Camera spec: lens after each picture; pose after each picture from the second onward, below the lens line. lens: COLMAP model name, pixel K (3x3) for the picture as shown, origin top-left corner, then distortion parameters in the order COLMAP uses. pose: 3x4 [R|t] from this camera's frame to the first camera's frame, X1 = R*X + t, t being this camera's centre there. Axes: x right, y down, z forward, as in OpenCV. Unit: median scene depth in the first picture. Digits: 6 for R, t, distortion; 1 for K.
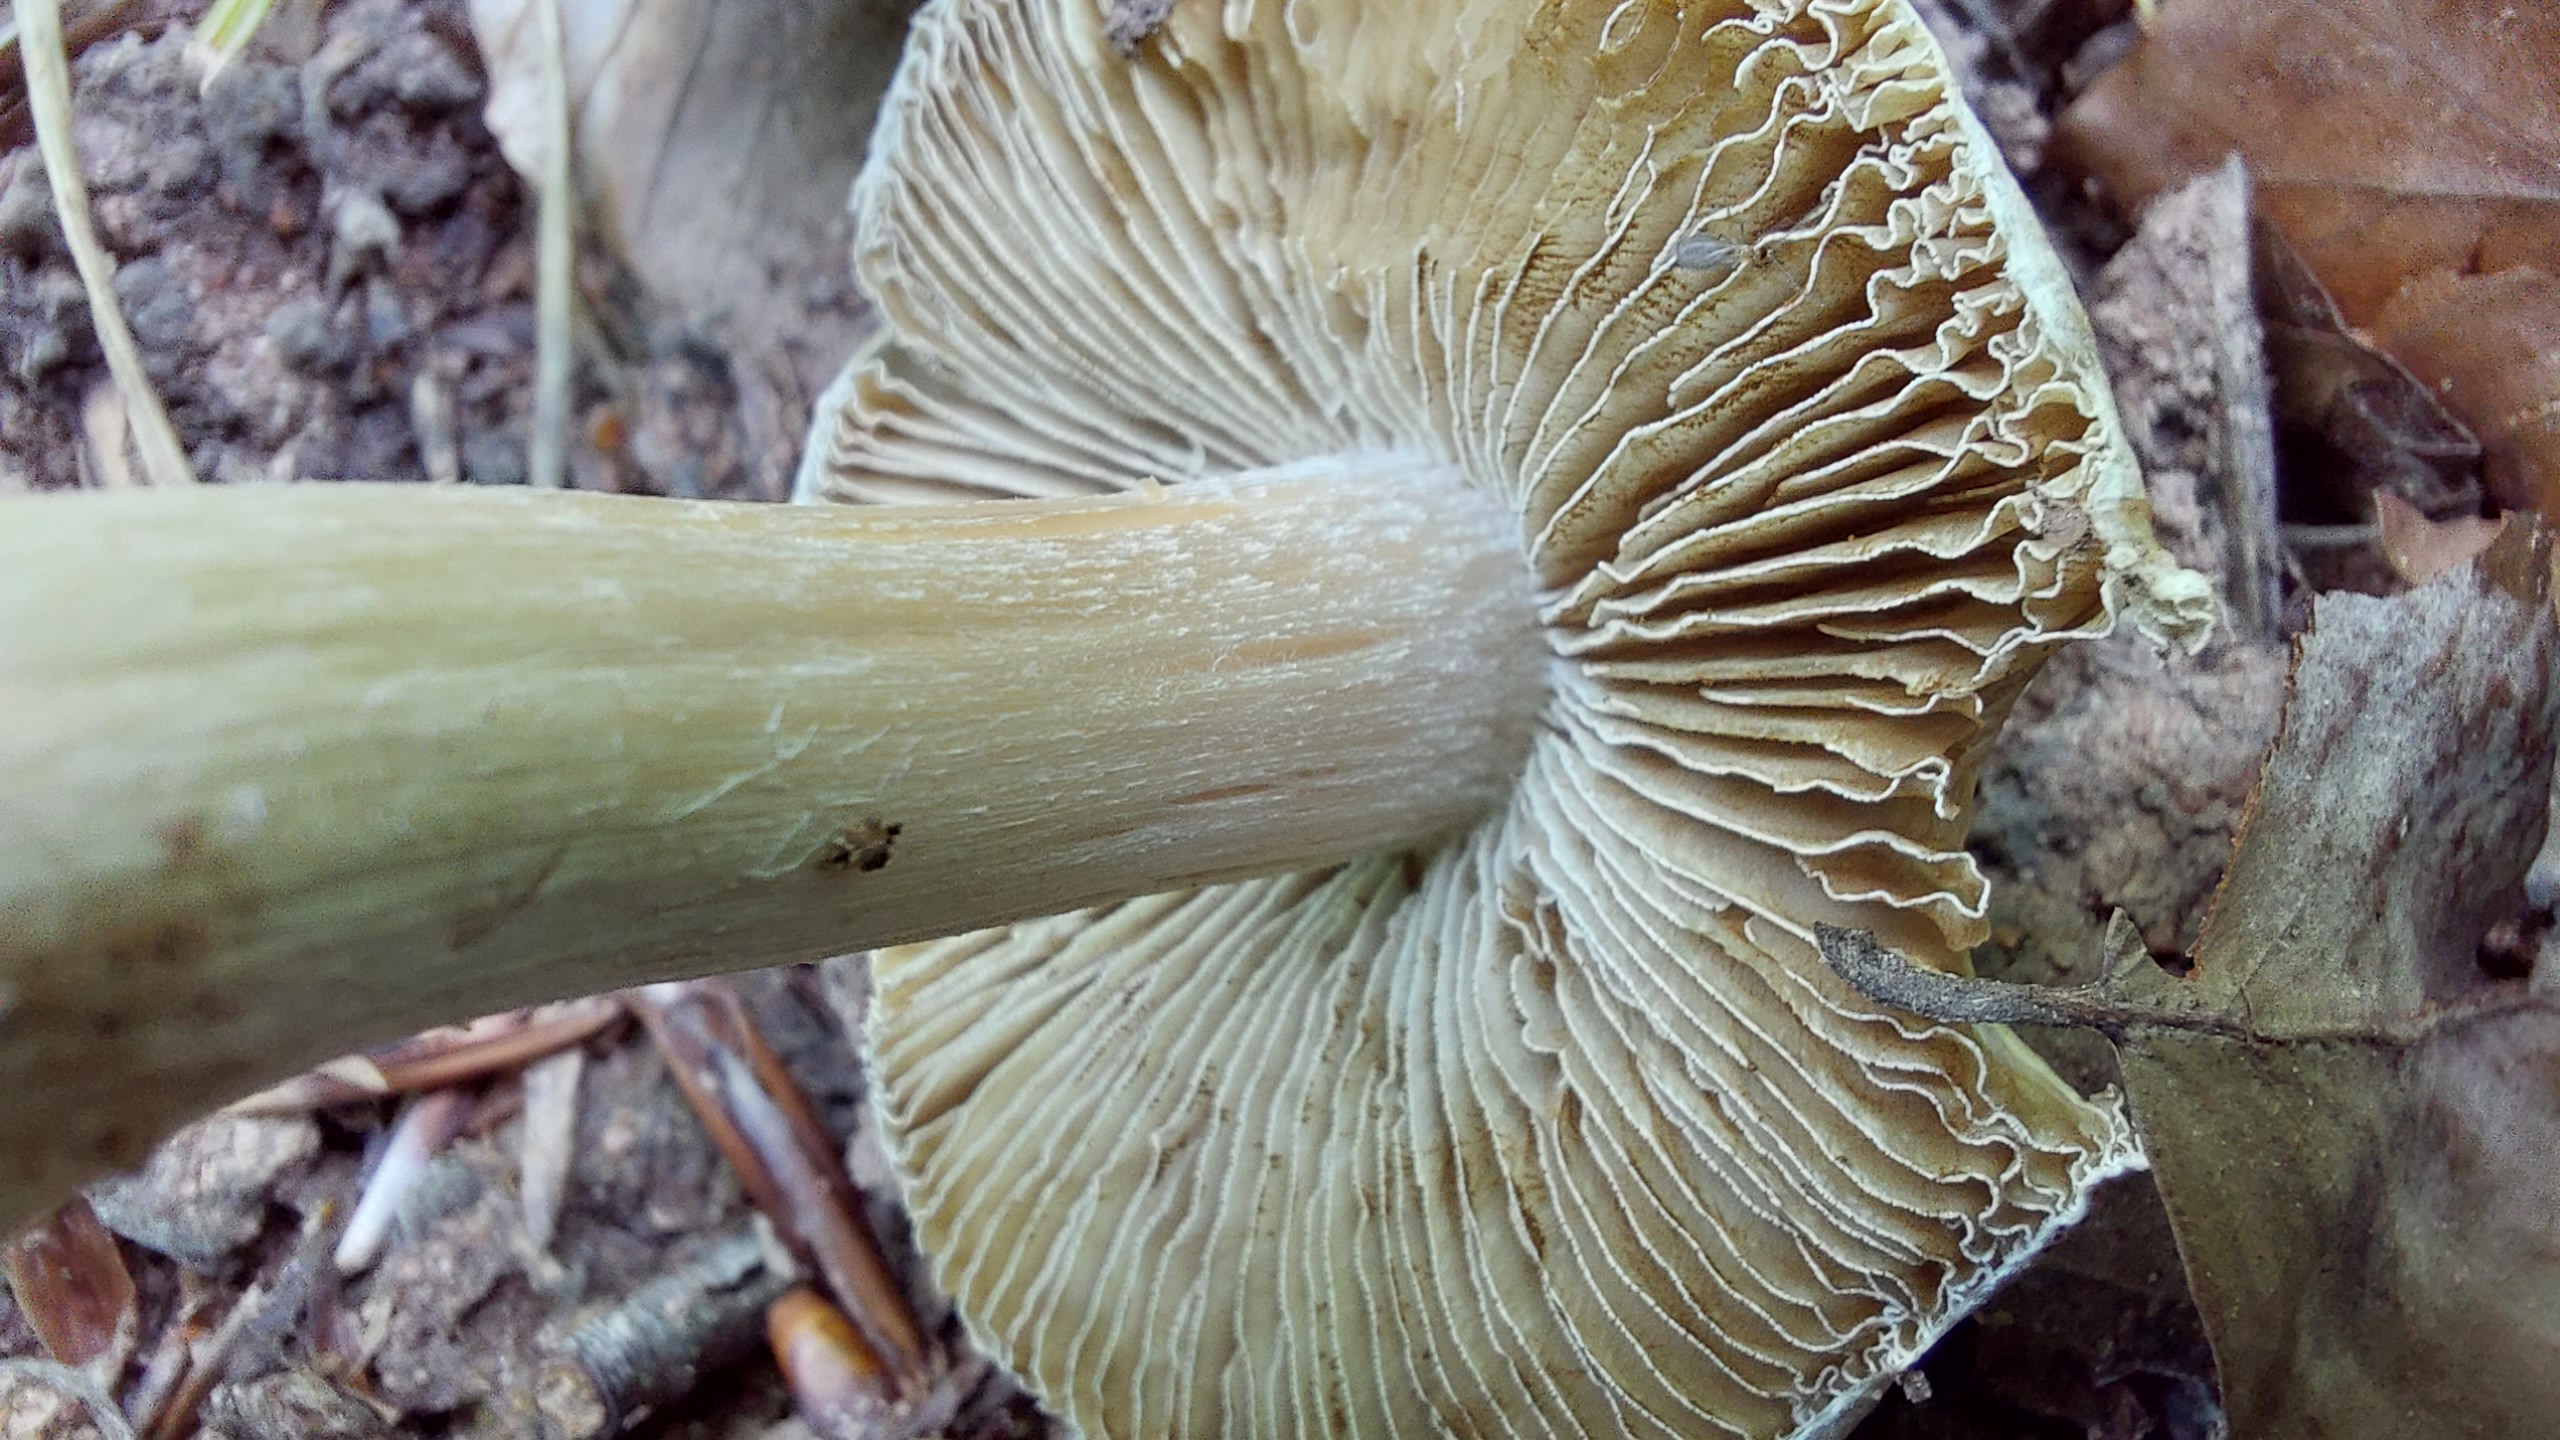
lens RADIAL K [[2000.3, 0, 1286.5], [0, 2000.3, 746.6], [0, 0, 1]] dist [-0.101956, 0.162965]
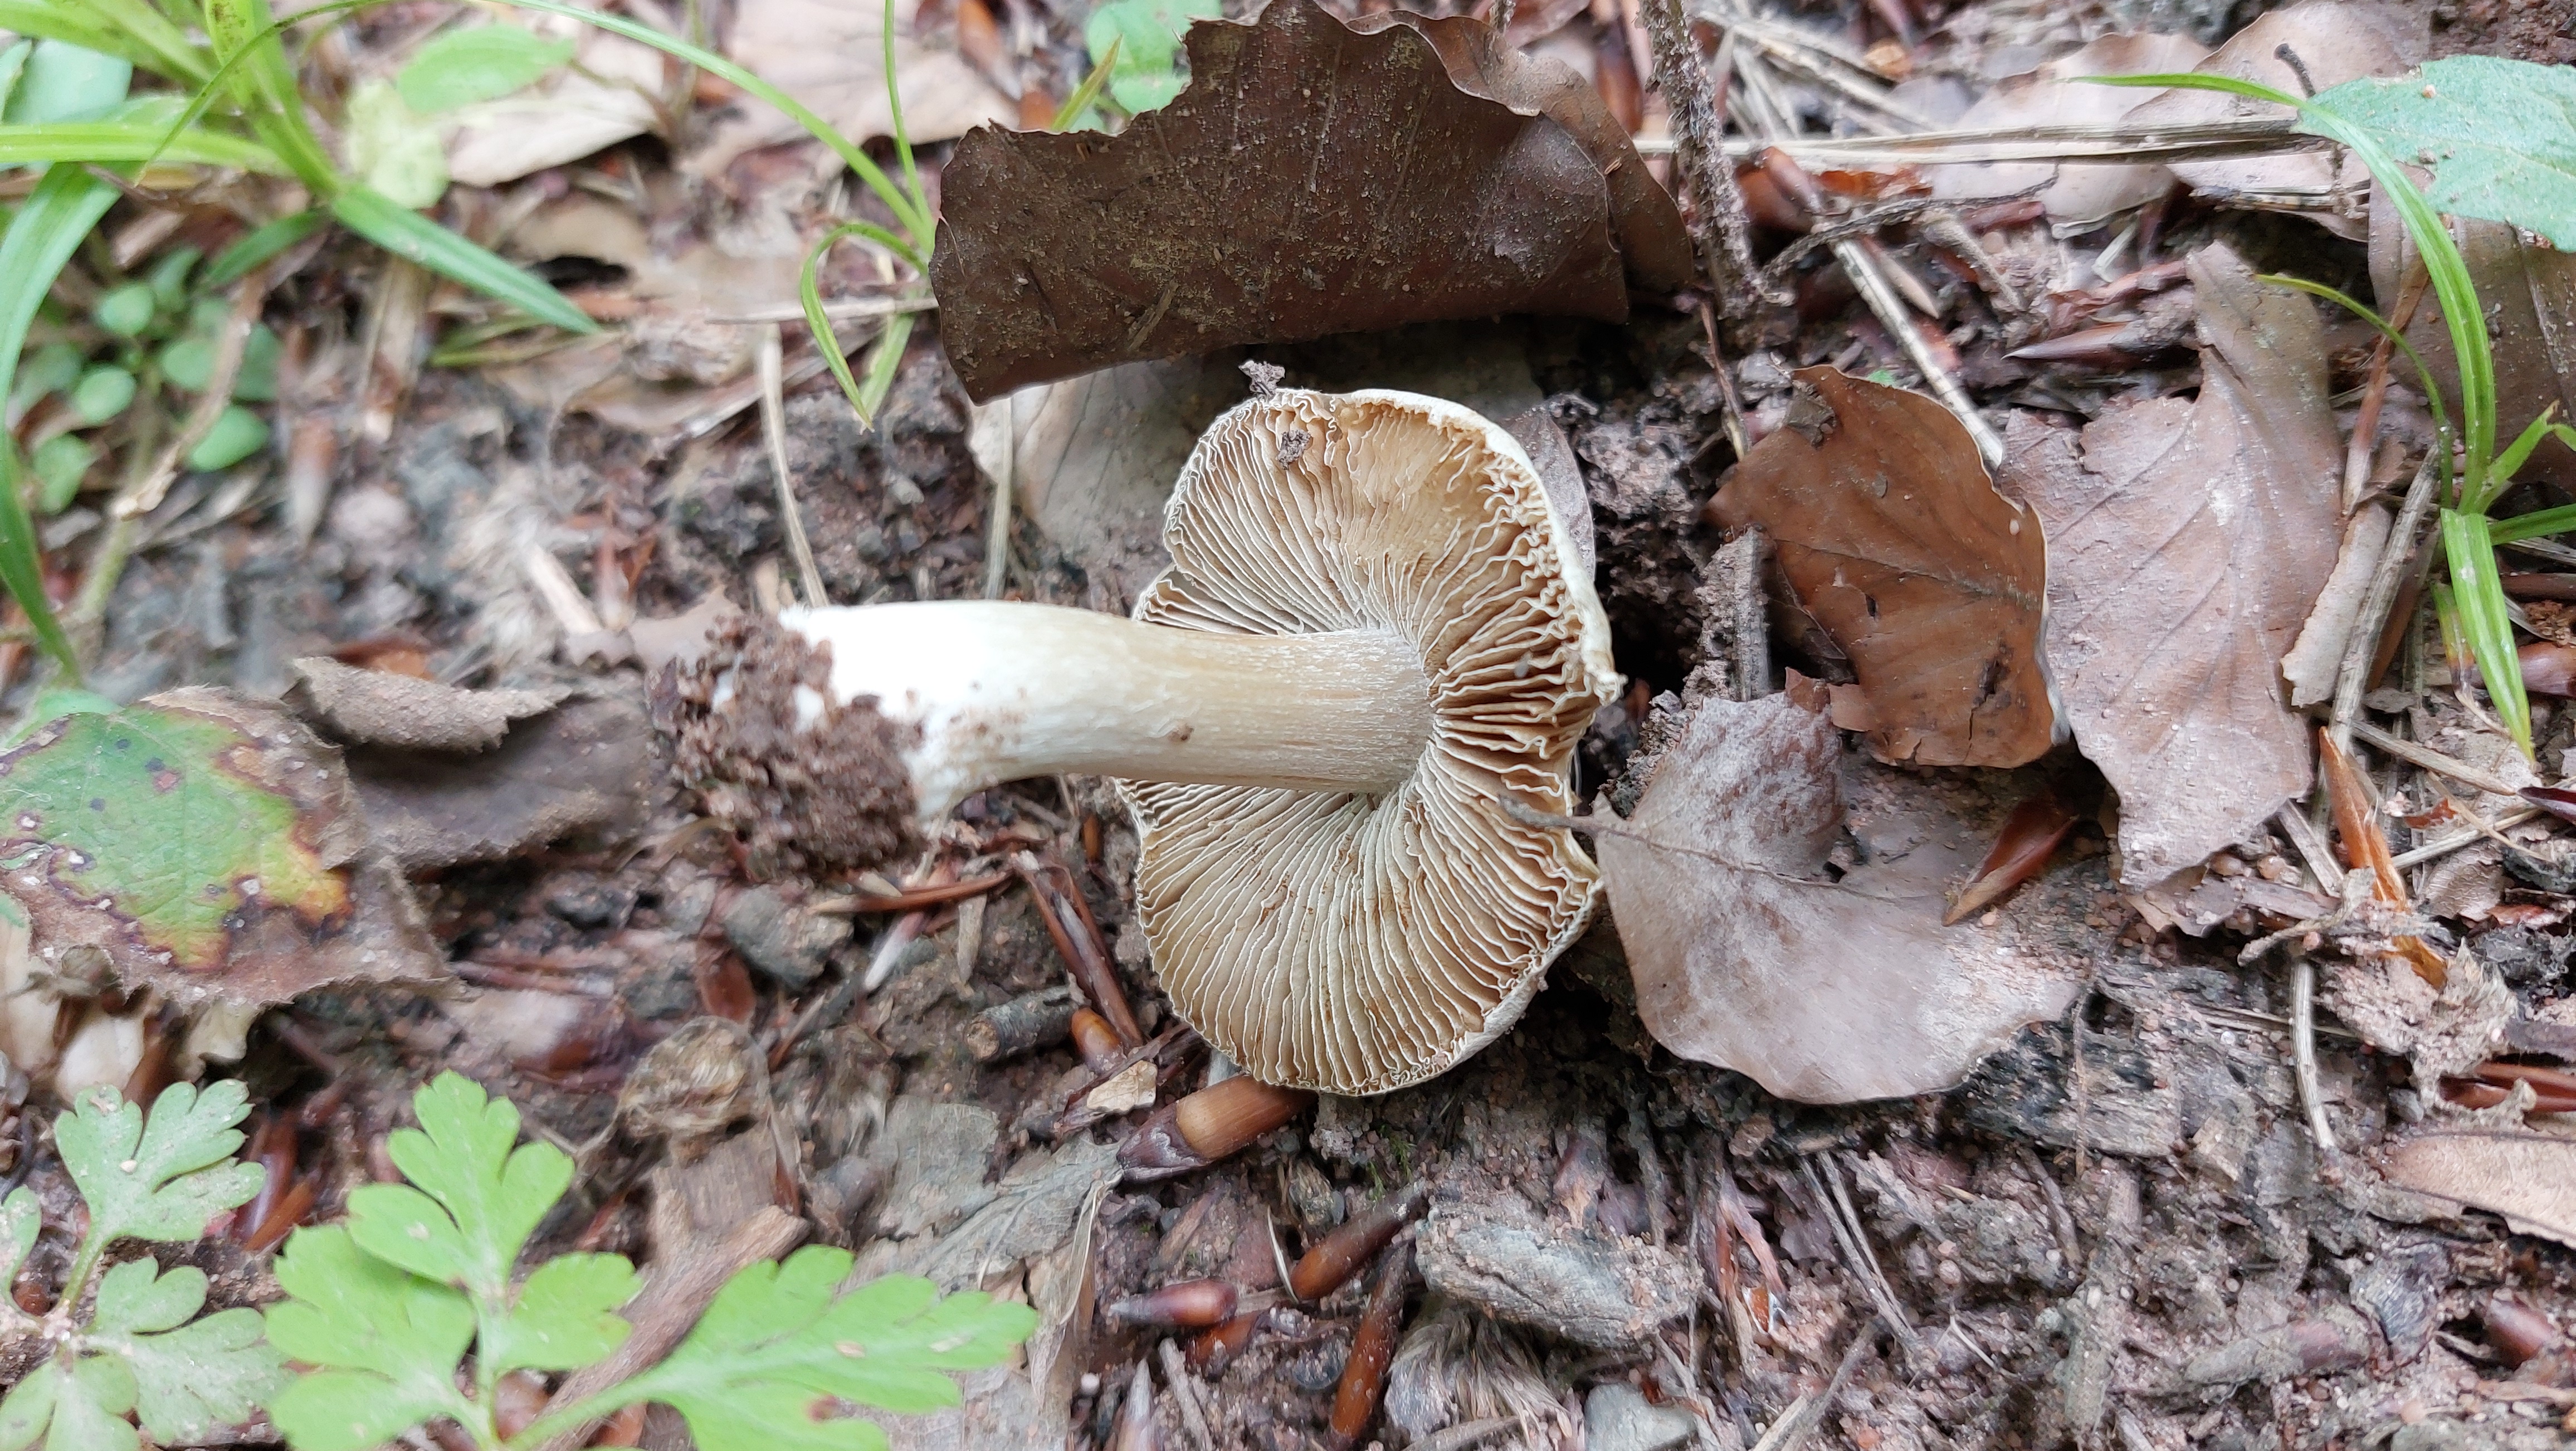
lens RADIAL K [[1953.5, 0, 1331.1], [0, 1953.5, 723.5], [0, 0, 1]] dist [-0.002329, -0.090922]
pose [[0.996493, 0.068487, -0.048073, 0.122937], [-0.073887, 0.989849, -0.121407, 0.279184], [0.039270, 0.124533, 0.991438, -1.454239]]
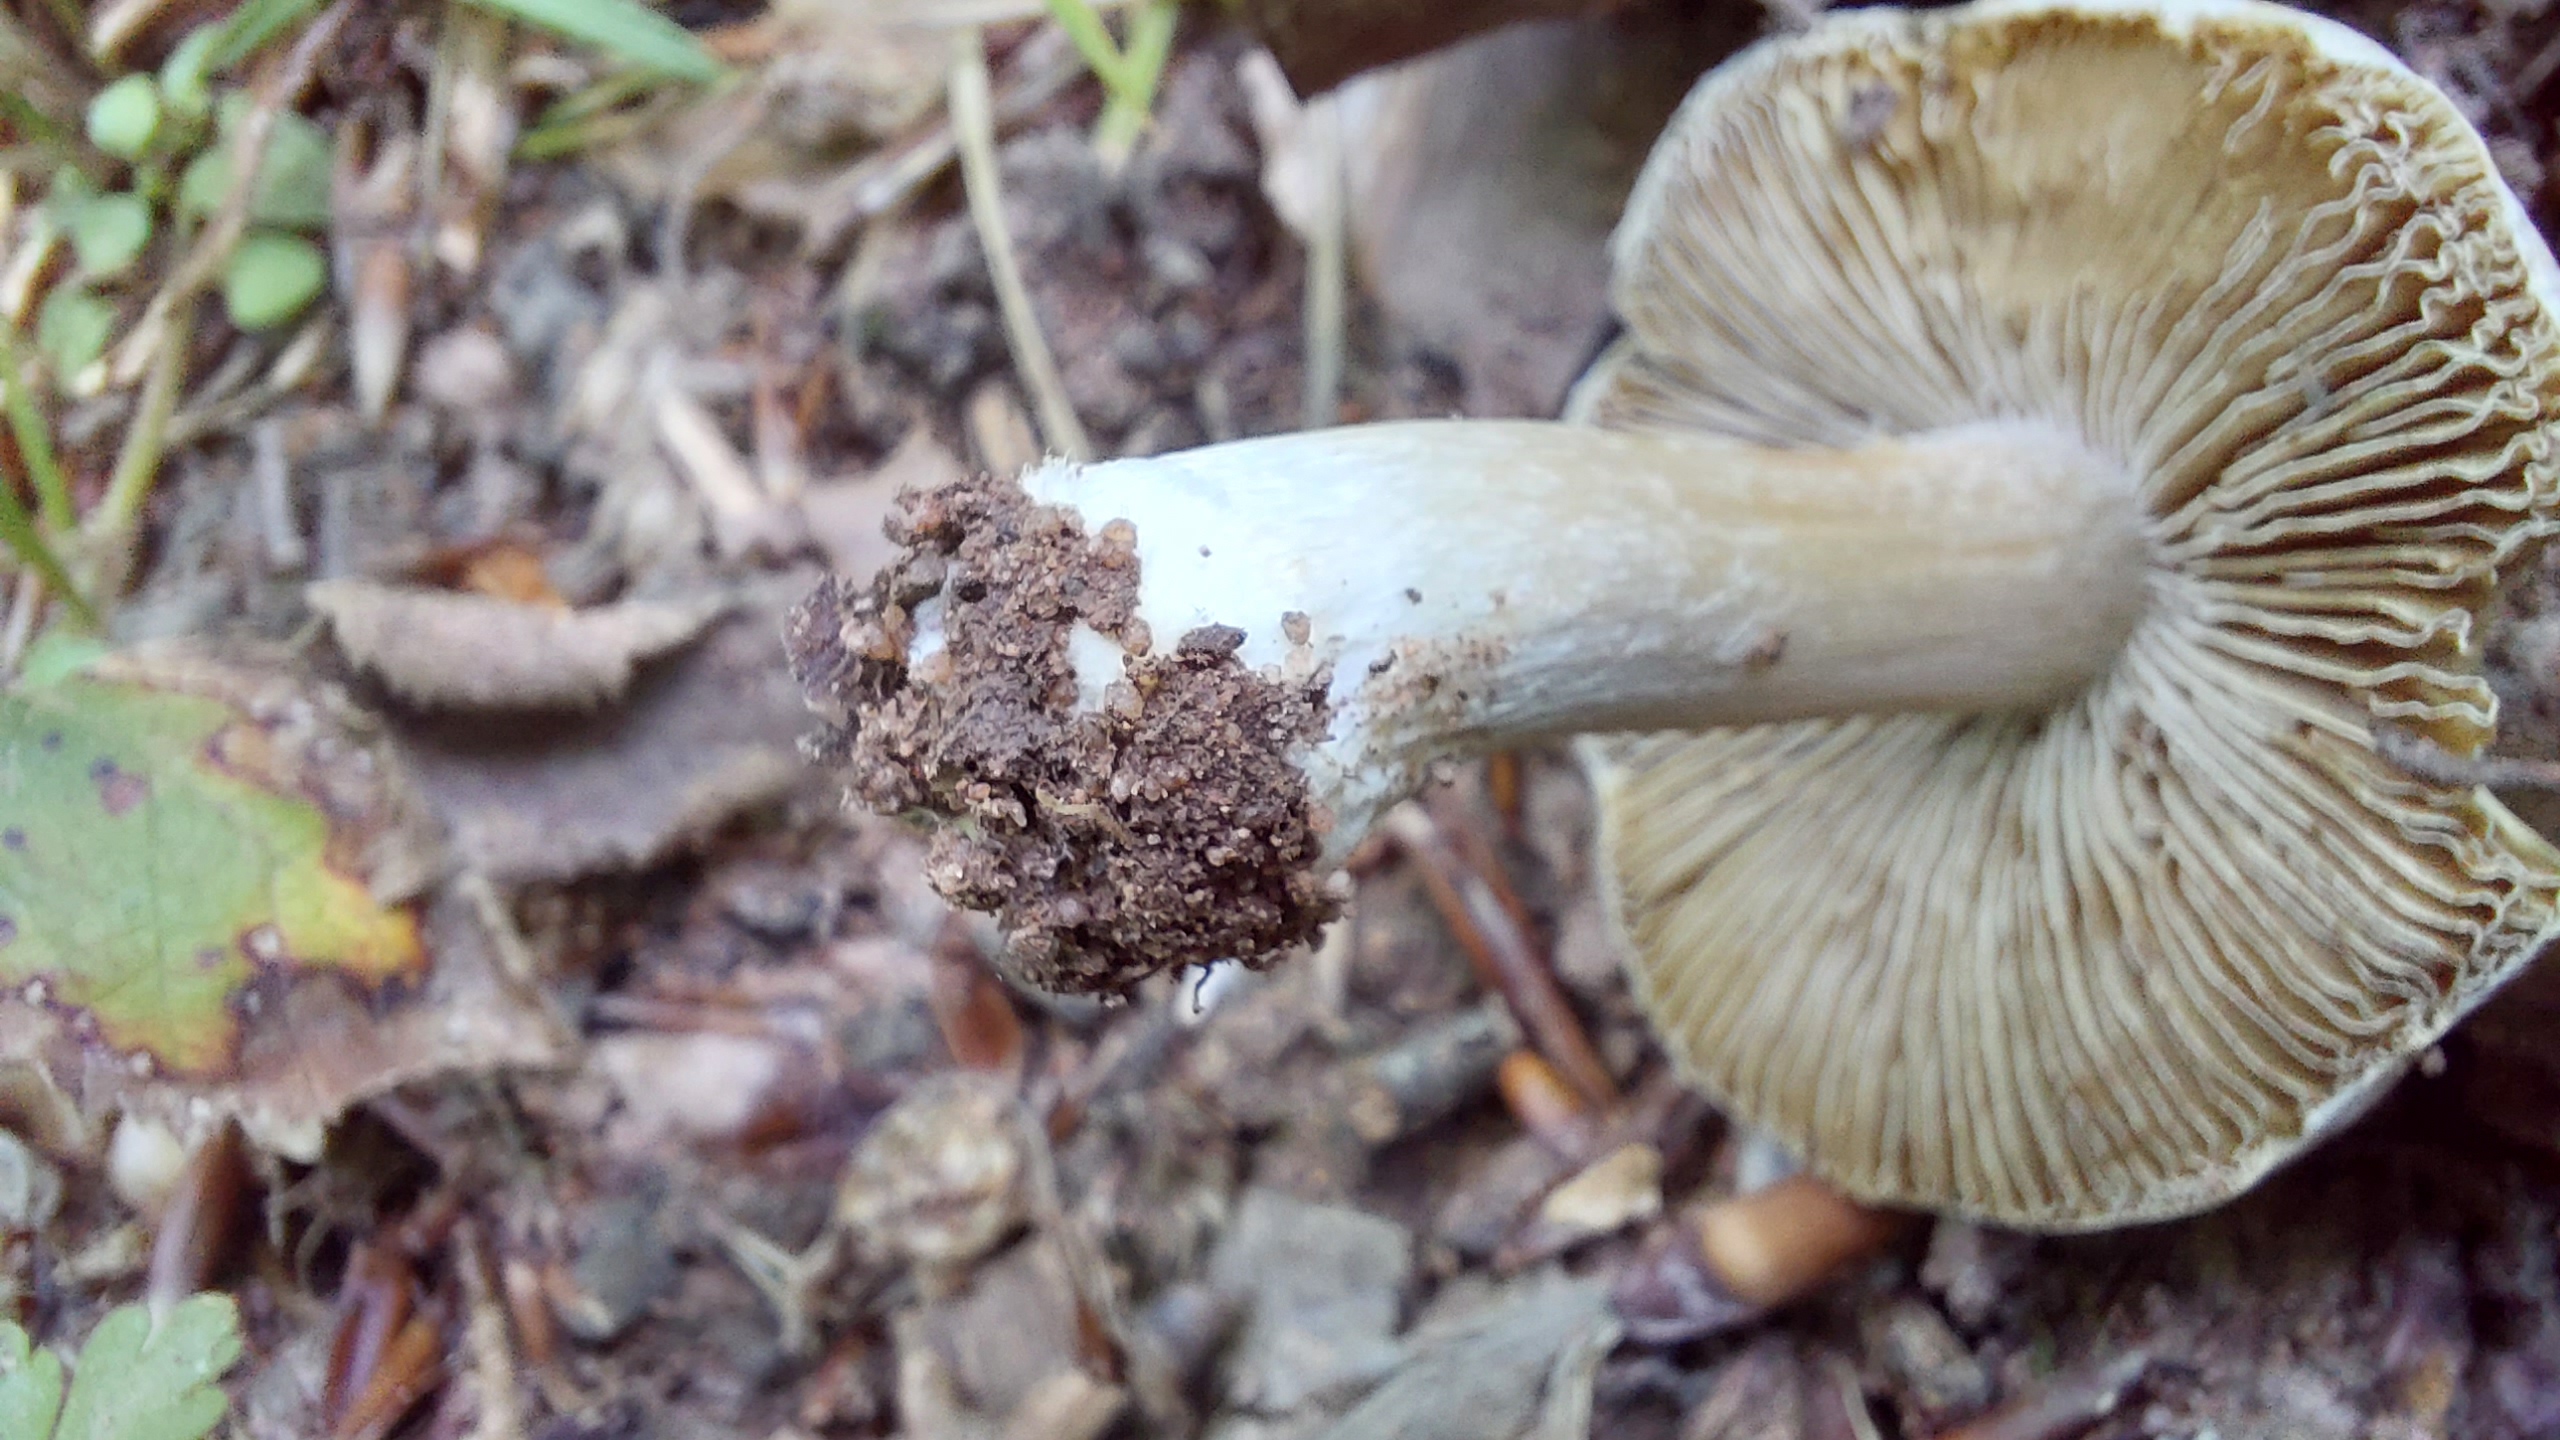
lens RADIAL K [[2000.3, 0, 1286.5], [0, 2000.3, 746.6], [0, 0, 1]] dist [-0.101956, 0.162965]
pose [[0.982593, 0.023885, -0.184228, -0.213908], [-0.026008, 0.999620, -0.009114, 0.113183], [0.183940, 0.013746, 0.982841, -0.500722]]
